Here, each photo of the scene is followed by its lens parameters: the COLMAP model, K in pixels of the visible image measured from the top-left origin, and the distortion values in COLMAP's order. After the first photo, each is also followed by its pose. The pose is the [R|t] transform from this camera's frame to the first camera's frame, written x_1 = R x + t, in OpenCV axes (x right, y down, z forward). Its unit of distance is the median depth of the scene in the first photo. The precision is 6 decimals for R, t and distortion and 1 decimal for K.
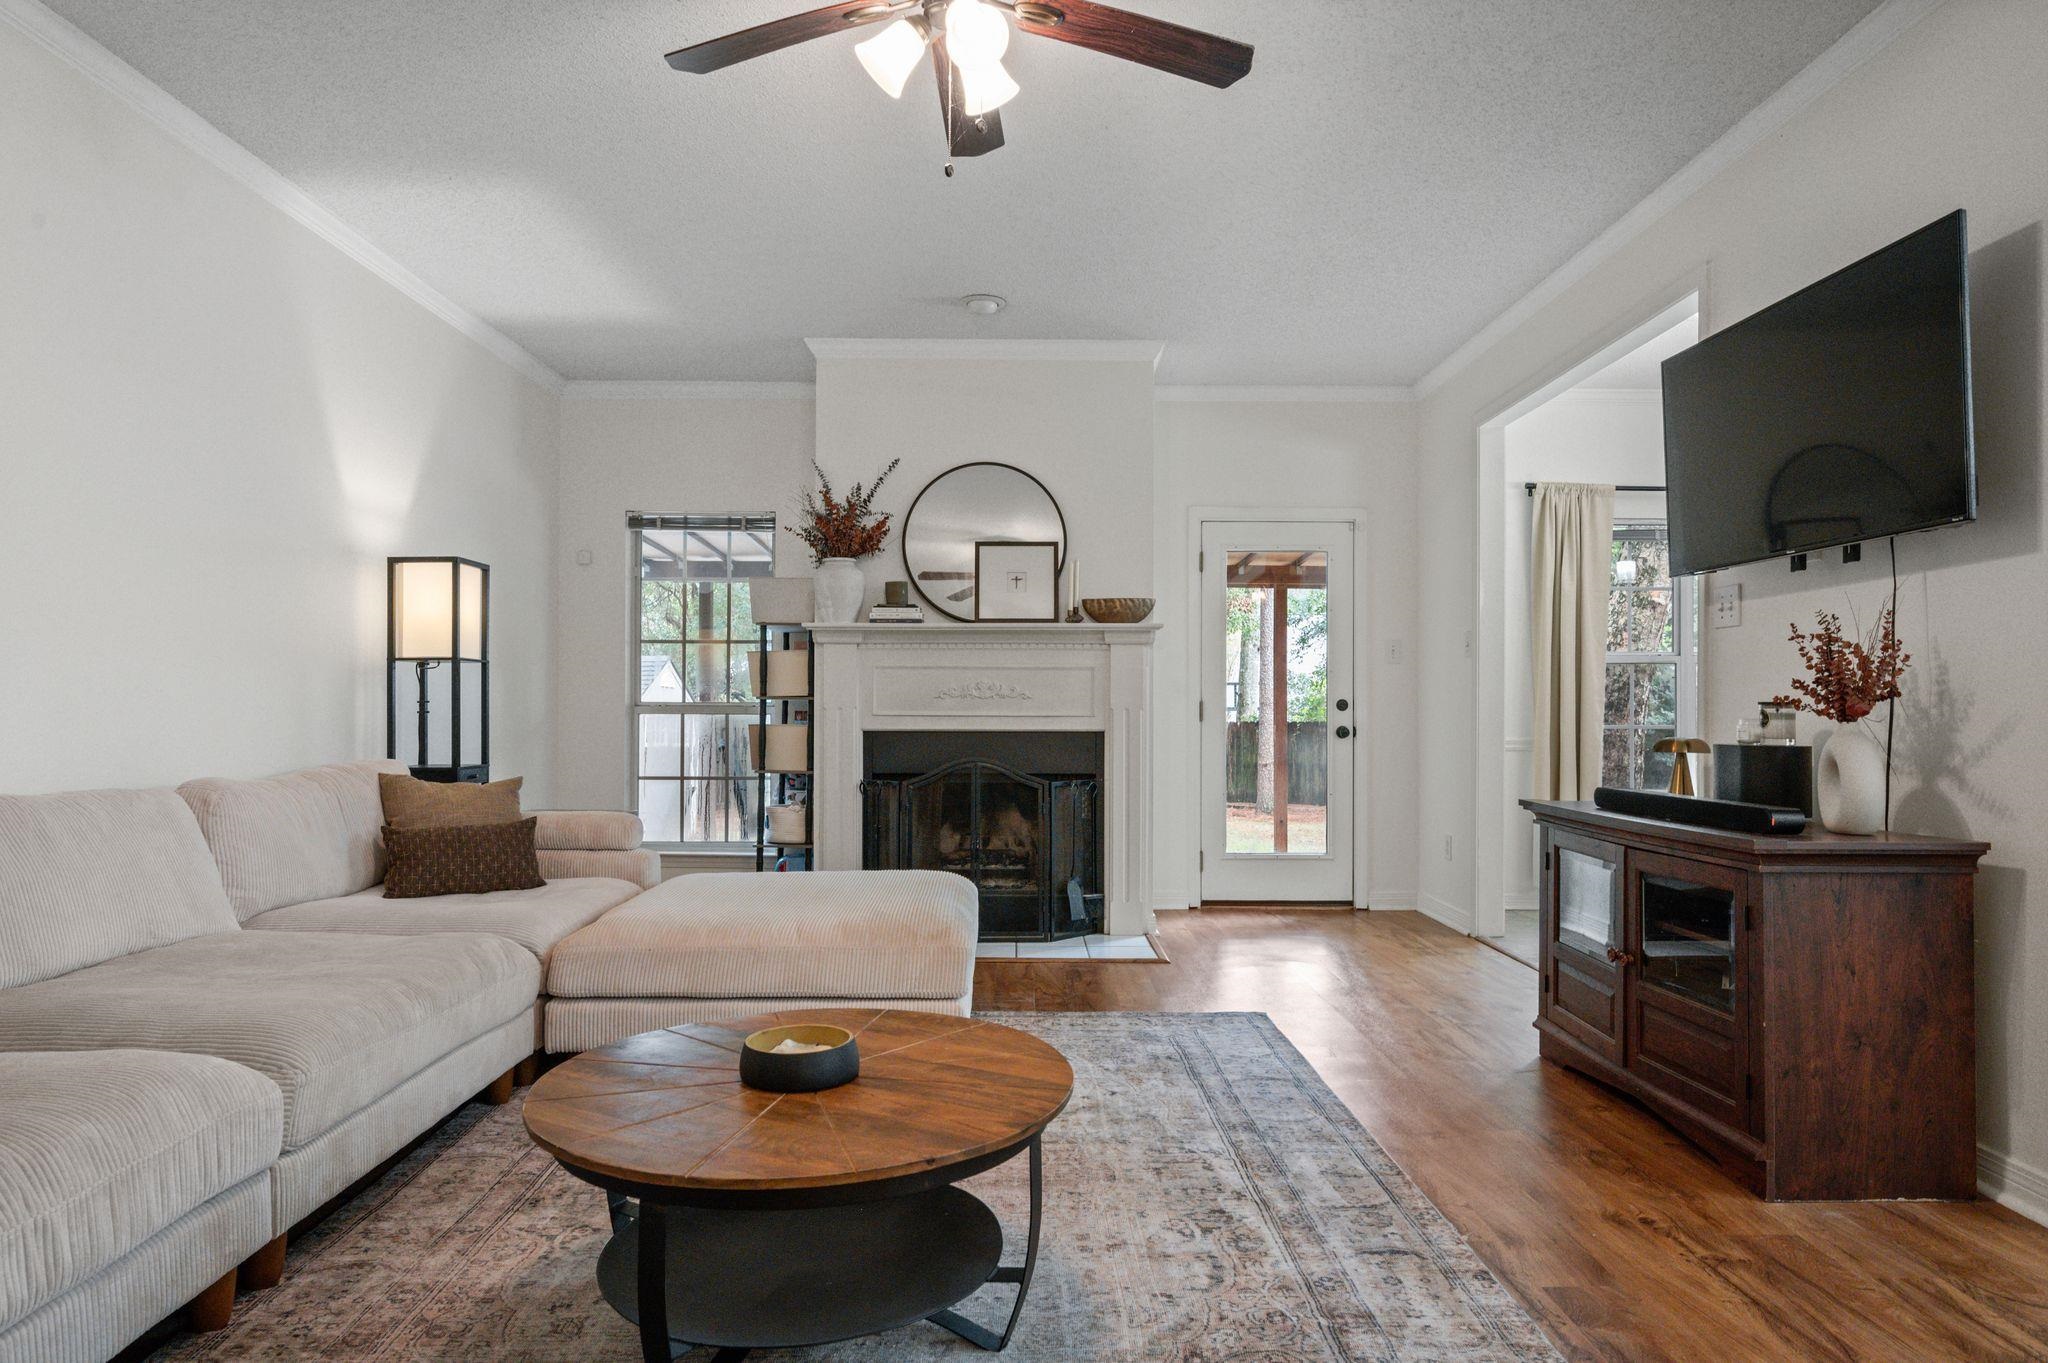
lens RADIAL K [[1215.4, 0, 1028.0], [0, 1215.4, 693.4], [0, 0, 1]] dist [-0.004891, 0.001804]
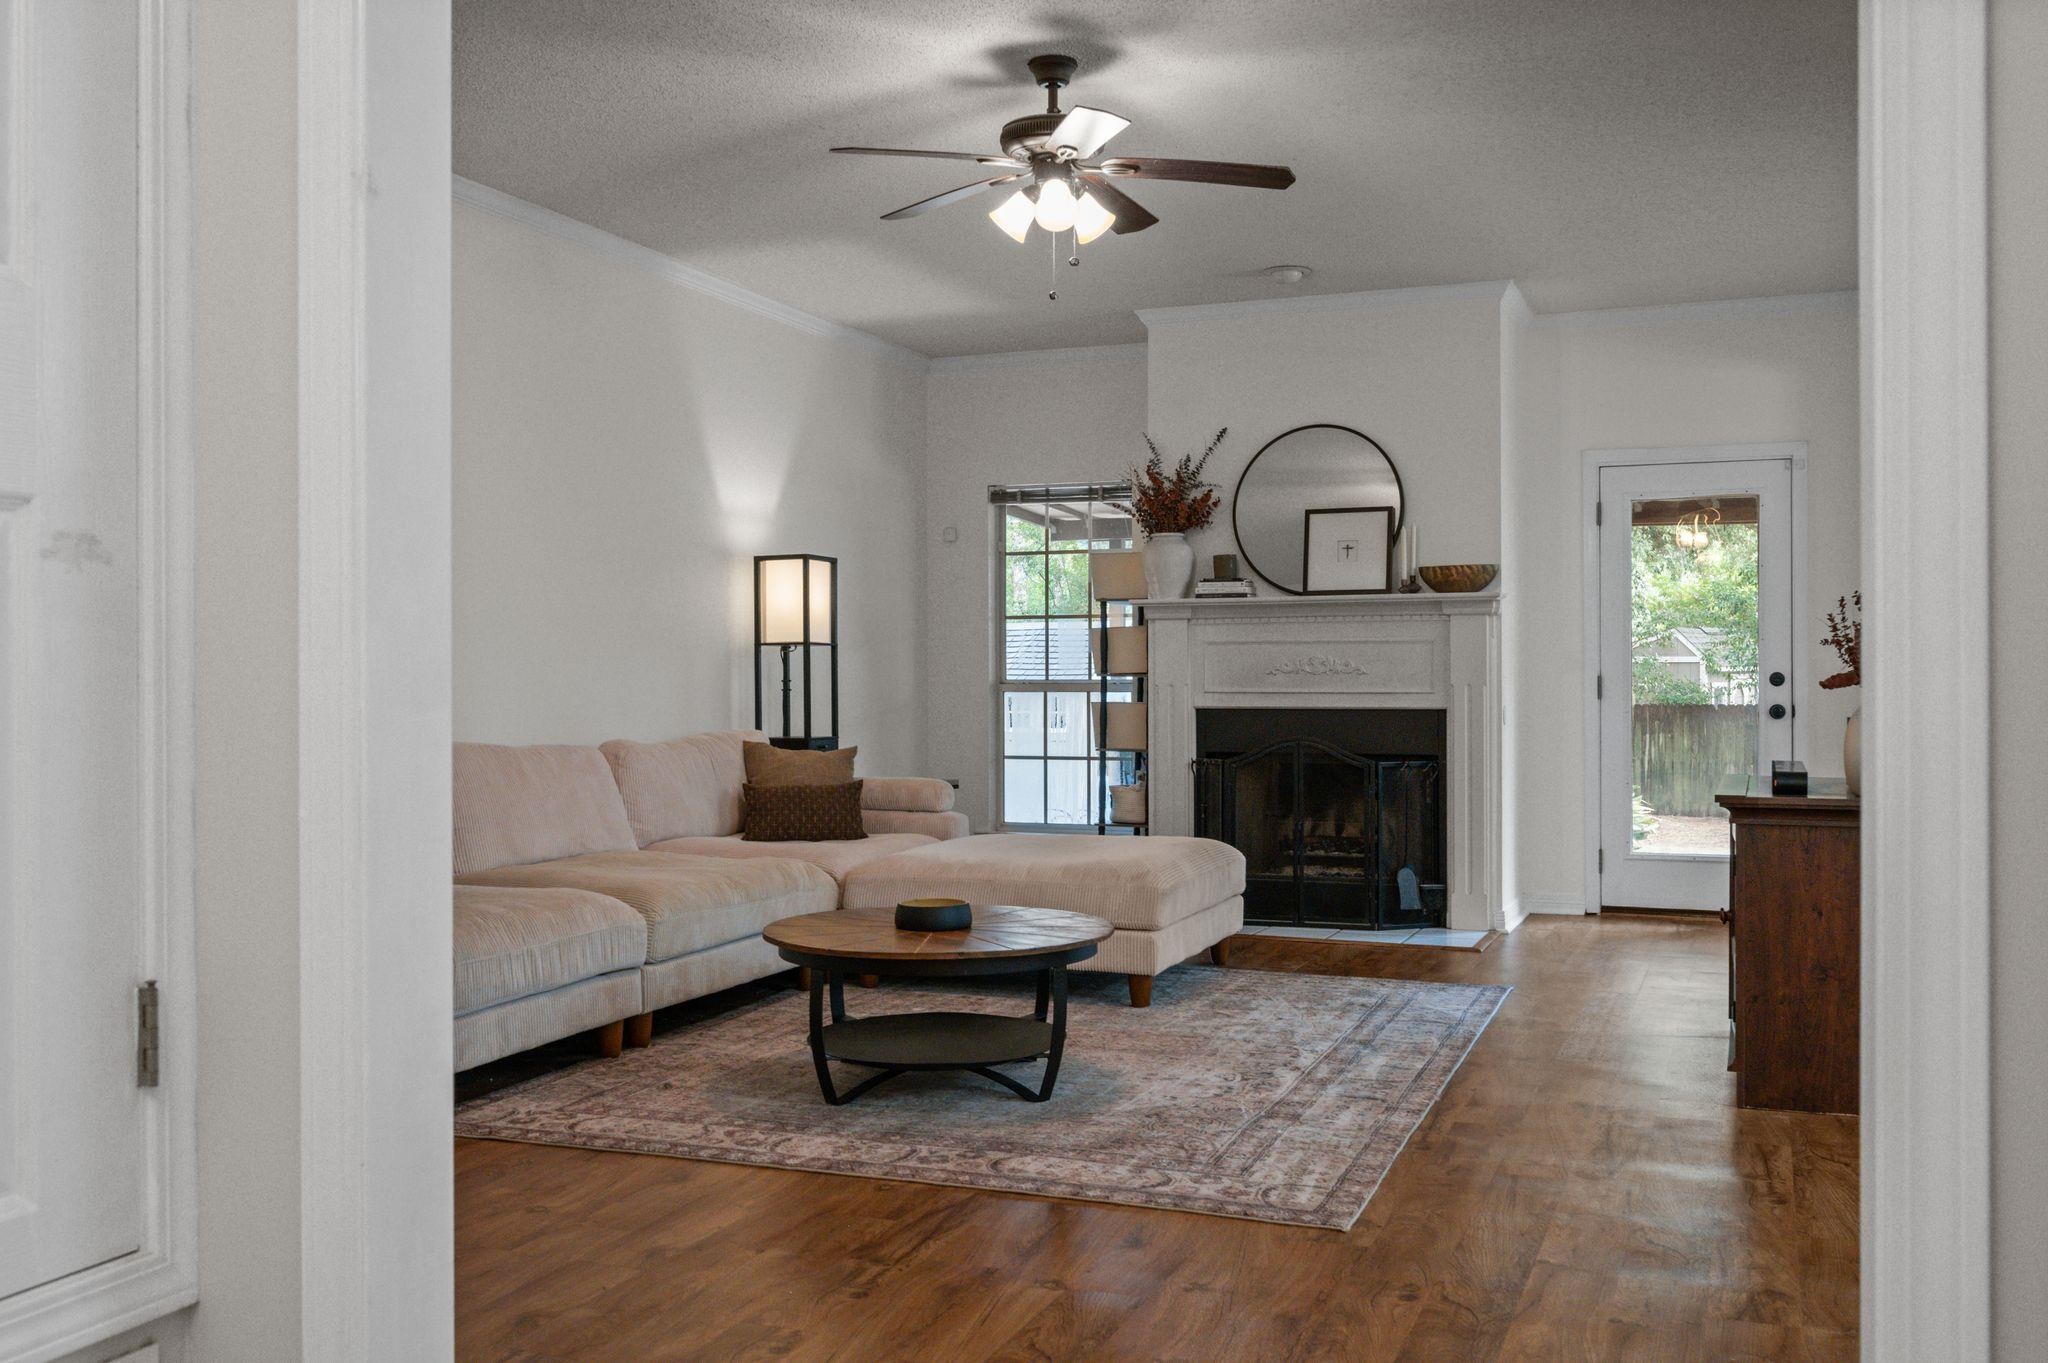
lens RADIAL K [[1793.2, 0, 1022.3], [0, 1793.2, 681.9], [0, 0, 1]] dist [-0.016835, 0.005460]
pose [[0.922863, -0.004053, -0.385106, 0.375870], [0.007853, 0.999935, 0.008295, -0.004438], [0.385047, -0.010680, 0.922835, -0.493128]]
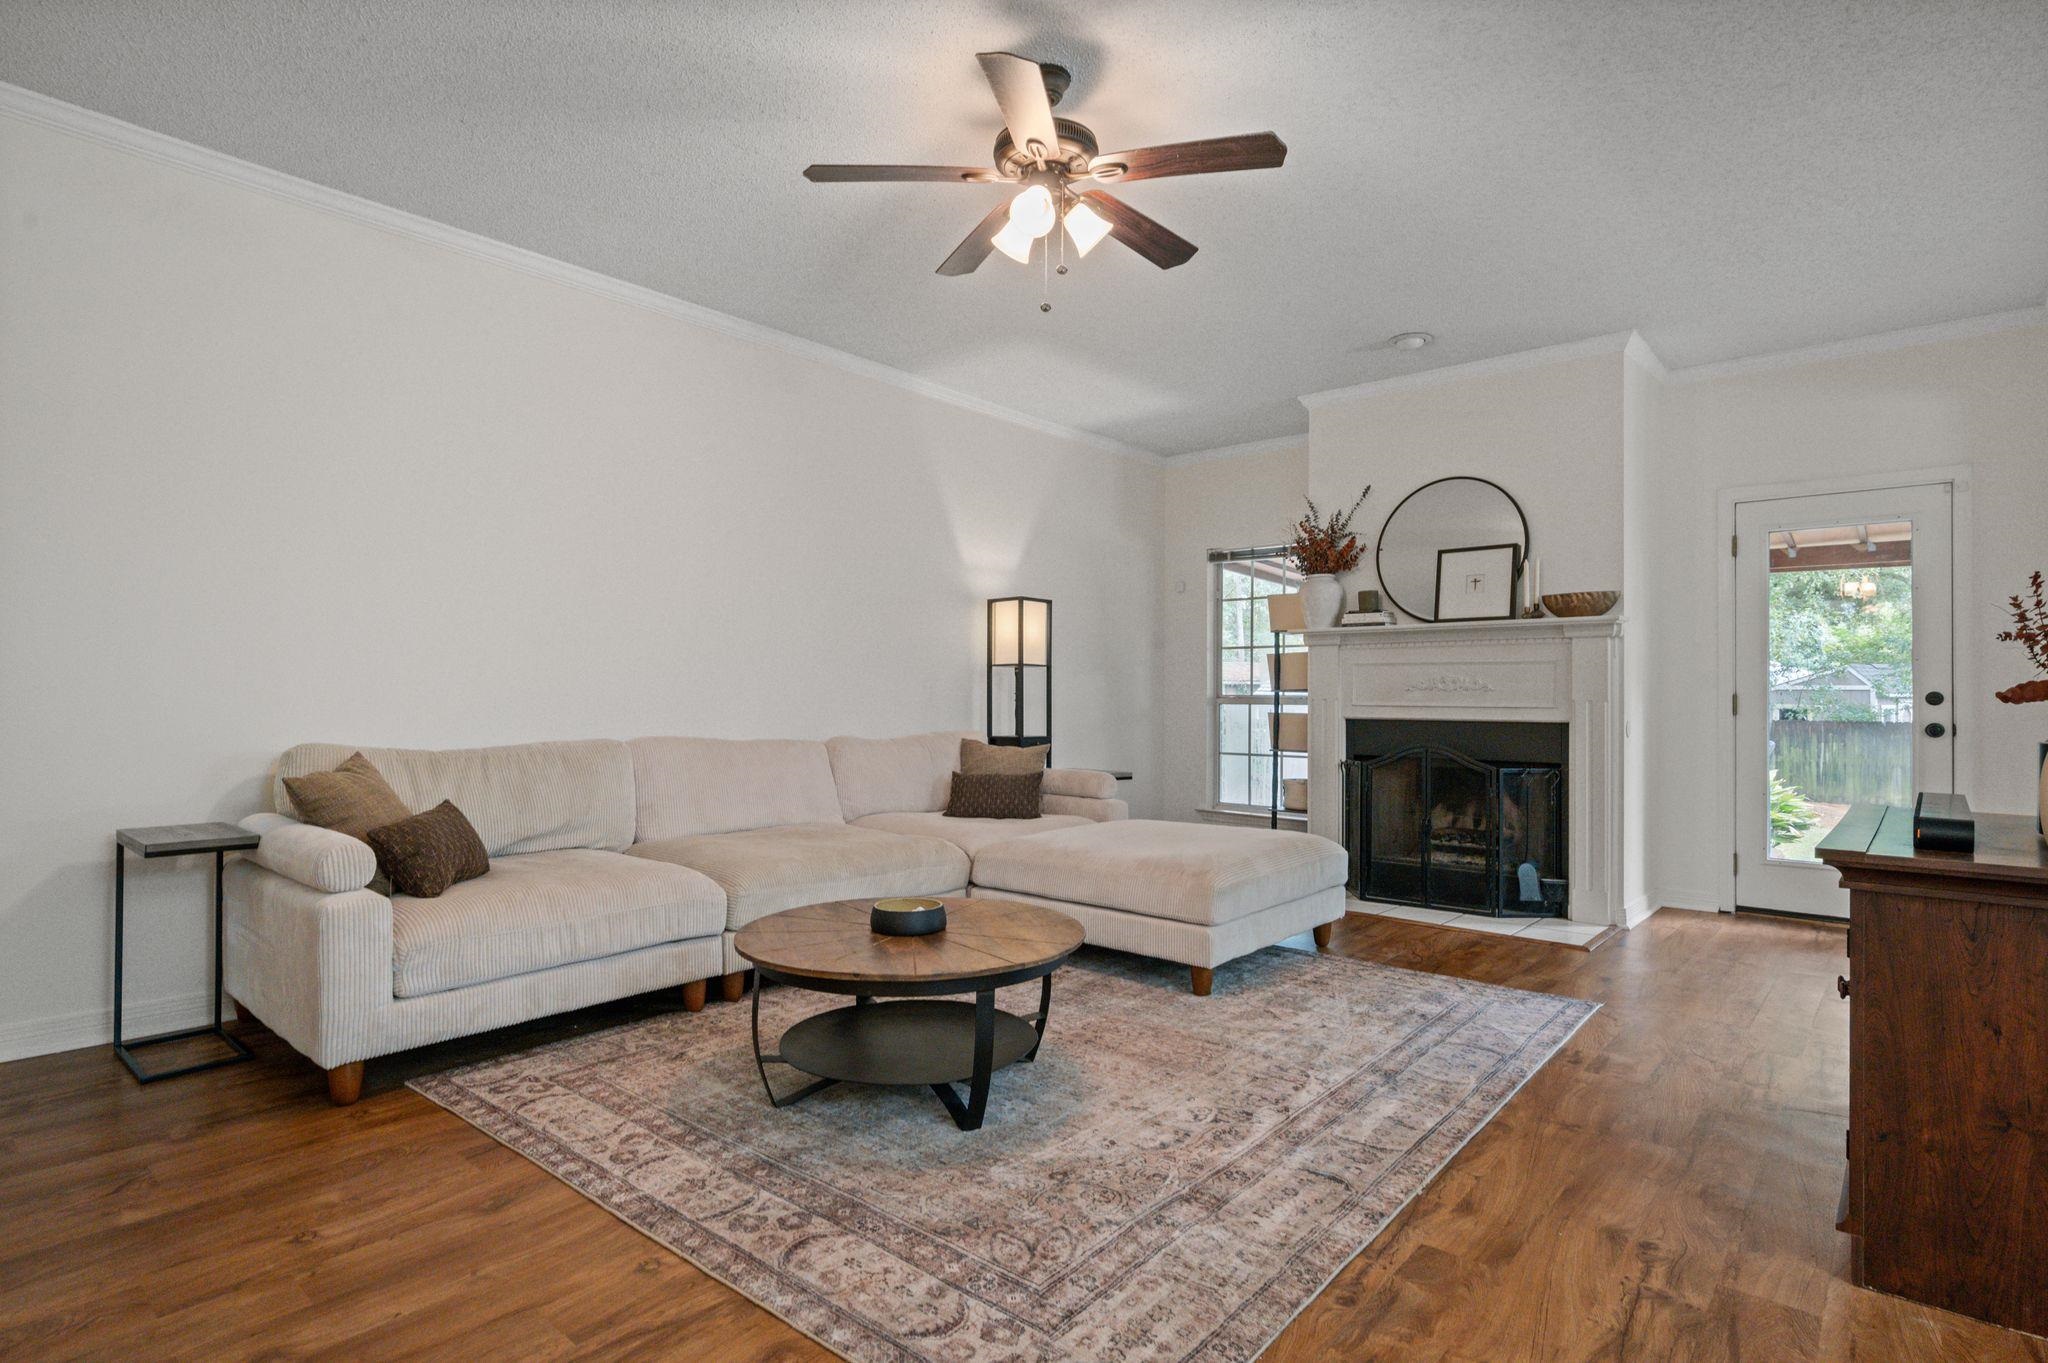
lens RADIAL K [[1030.6, 0, 1028.0], [0, 1030.6, 689.4], [0, 0, 1]] dist [-0.001104, -0.000395]
pose [[0.750047, -0.002982, -0.661378, 0.384857], [0.001310, 0.999995, -0.003023, 0.006560], [0.661384, 0.001402, 0.750046, 0.054434]]
